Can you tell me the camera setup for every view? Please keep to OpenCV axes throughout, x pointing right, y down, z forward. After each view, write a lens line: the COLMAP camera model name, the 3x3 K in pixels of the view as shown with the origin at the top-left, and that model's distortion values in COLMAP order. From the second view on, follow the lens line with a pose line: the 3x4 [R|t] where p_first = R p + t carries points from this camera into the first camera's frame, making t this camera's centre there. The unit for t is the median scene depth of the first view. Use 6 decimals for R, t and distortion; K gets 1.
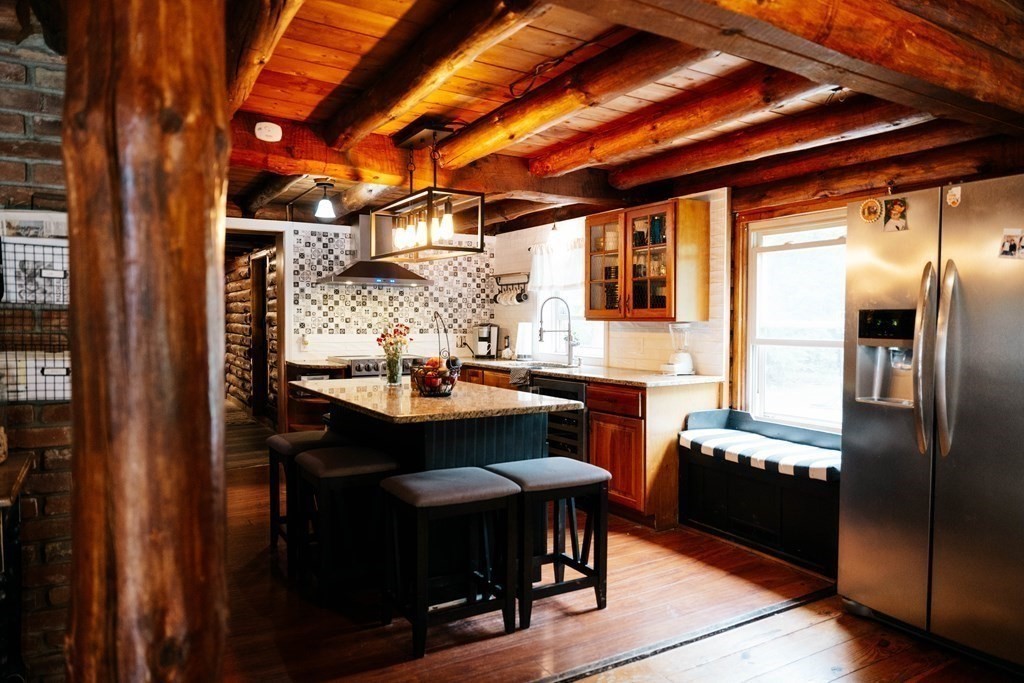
lens RADIAL K [[684.7, 0, 512.0], [0, 684.7, 341.5], [0, 0, 1]] dist [0.005573, -0.018212]
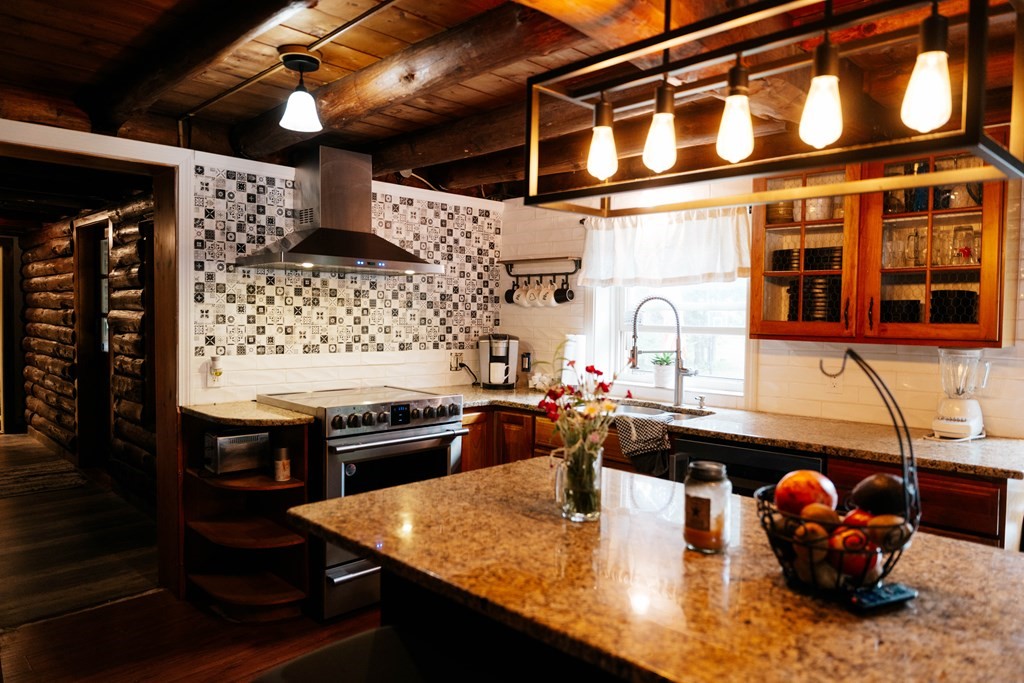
lens RADIAL K [[684.7, 0, 512.0], [0, 684.7, 341.5], [0, 0, 1]] dist [0.005573, -0.018212]
pose [[0.970515, 0.000812, 0.241041, -0.193144], [-0.003244, 0.999948, 0.009692, -0.027338], [-0.241021, -0.010188, 0.970467, 0.385684]]
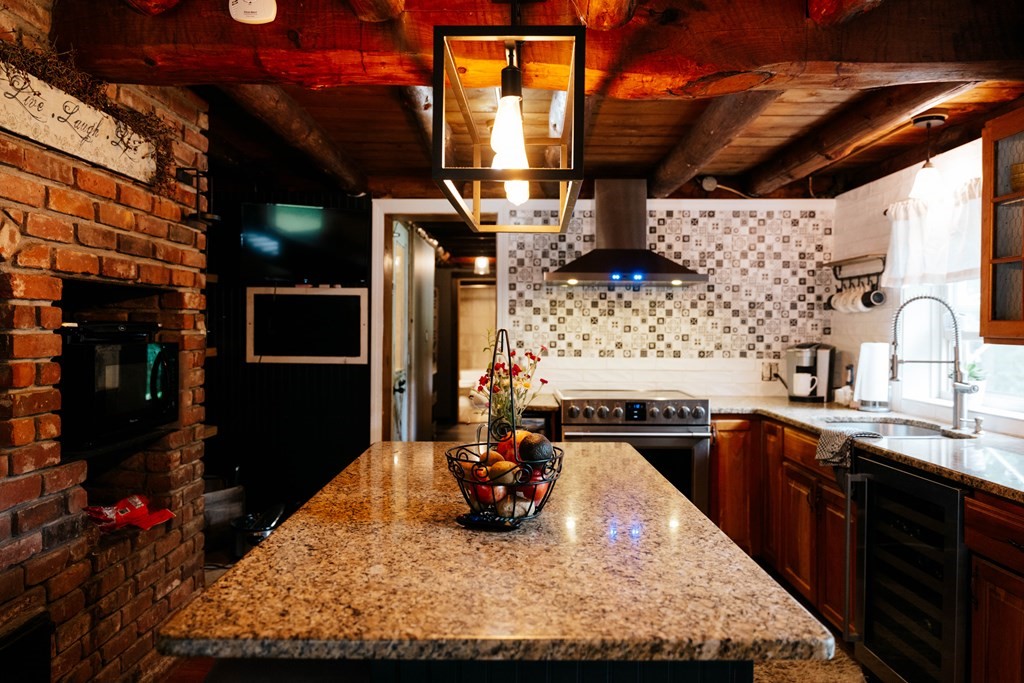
lens RADIAL K [[737.5, 0, 512.0], [0, 737.5, 341.5], [0, 0, 1]] dist [0.006312, 0.000541]
pose [[0.858537, 0.009856, -0.512657, 0.073651], [-0.018314, 0.999767, -0.011450, -0.016593], [0.512425, 0.019219, 0.858517, 0.323944]]
